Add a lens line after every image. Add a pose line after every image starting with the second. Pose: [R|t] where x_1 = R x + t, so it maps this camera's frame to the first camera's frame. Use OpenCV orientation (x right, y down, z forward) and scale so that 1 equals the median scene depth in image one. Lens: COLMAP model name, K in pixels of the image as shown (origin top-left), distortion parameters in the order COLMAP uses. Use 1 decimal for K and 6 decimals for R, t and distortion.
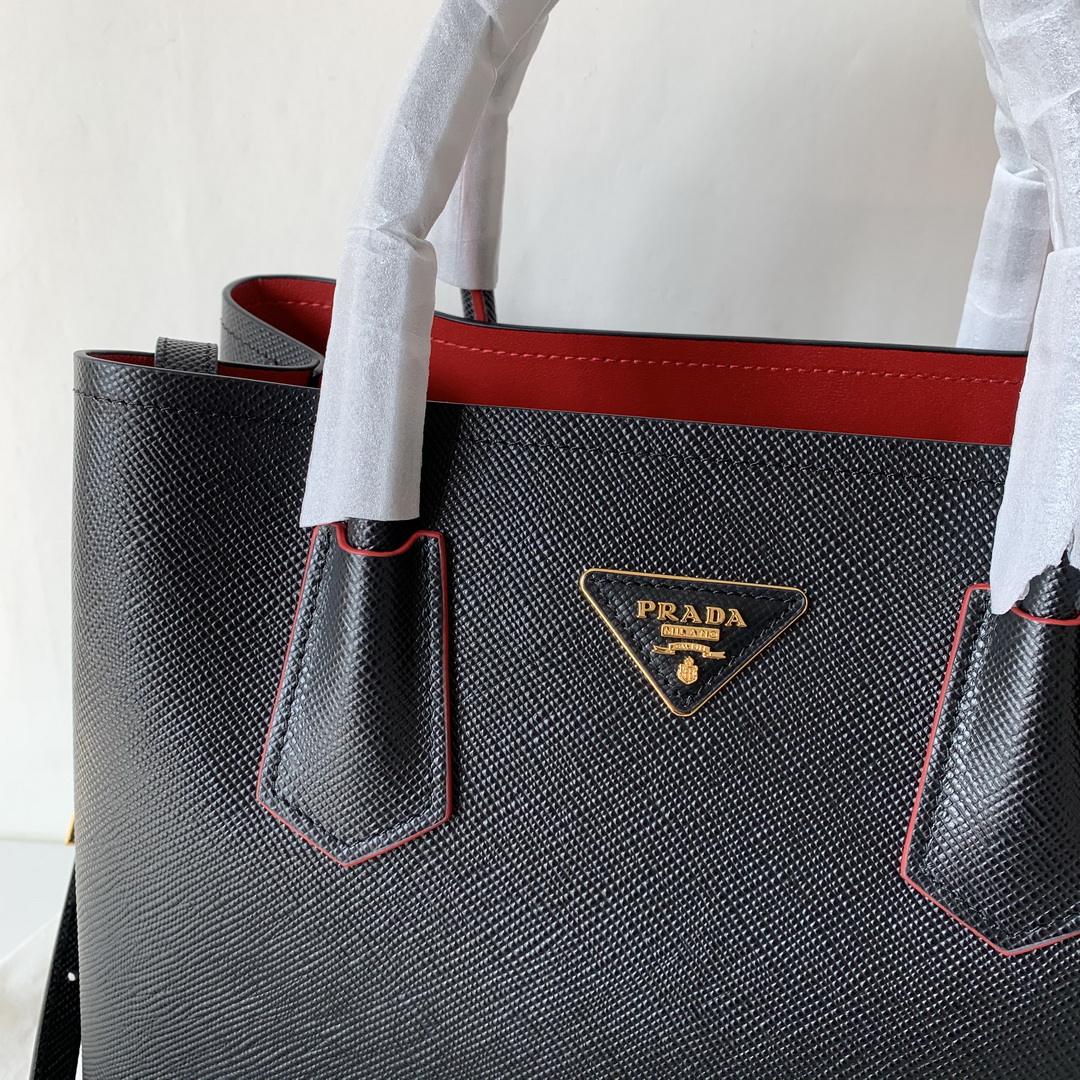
lens RADIAL K [[1110.0, 0, 516.2], [0, 1110.0, 551.2], [0, 0, 1]] dist [0.100072, -0.280023]
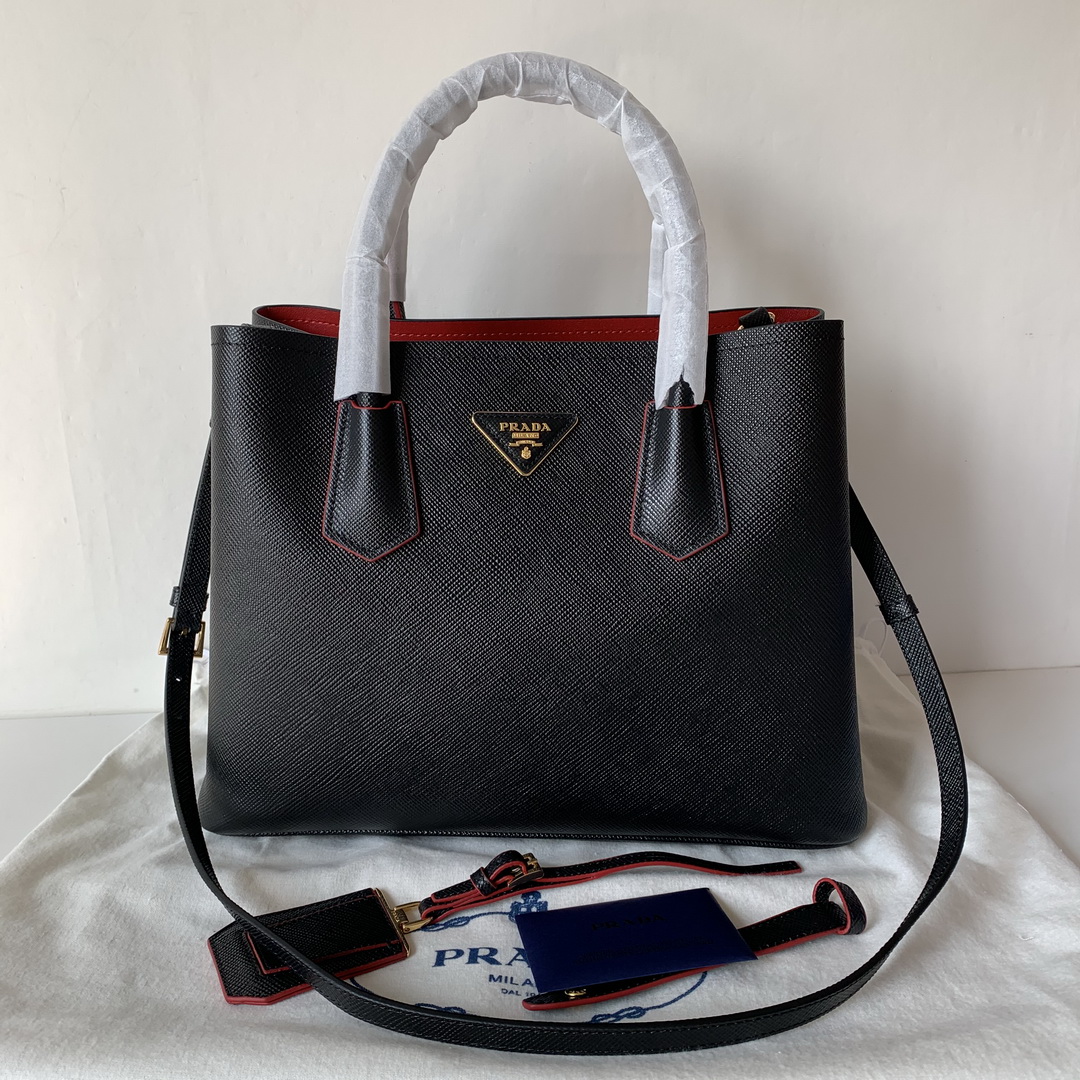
lens RADIAL K [[1026.5, 0, 517.0], [0, 1026.5, 541.3], [0, 0, 1]] dist [0.097791, -0.107926]
pose [[0.986502, -0.081652, 0.141941, -0.154087], [0.095611, 0.990926, -0.094471, 0.452105], [-0.132939, 0.106767, 0.985357, -0.904653]]
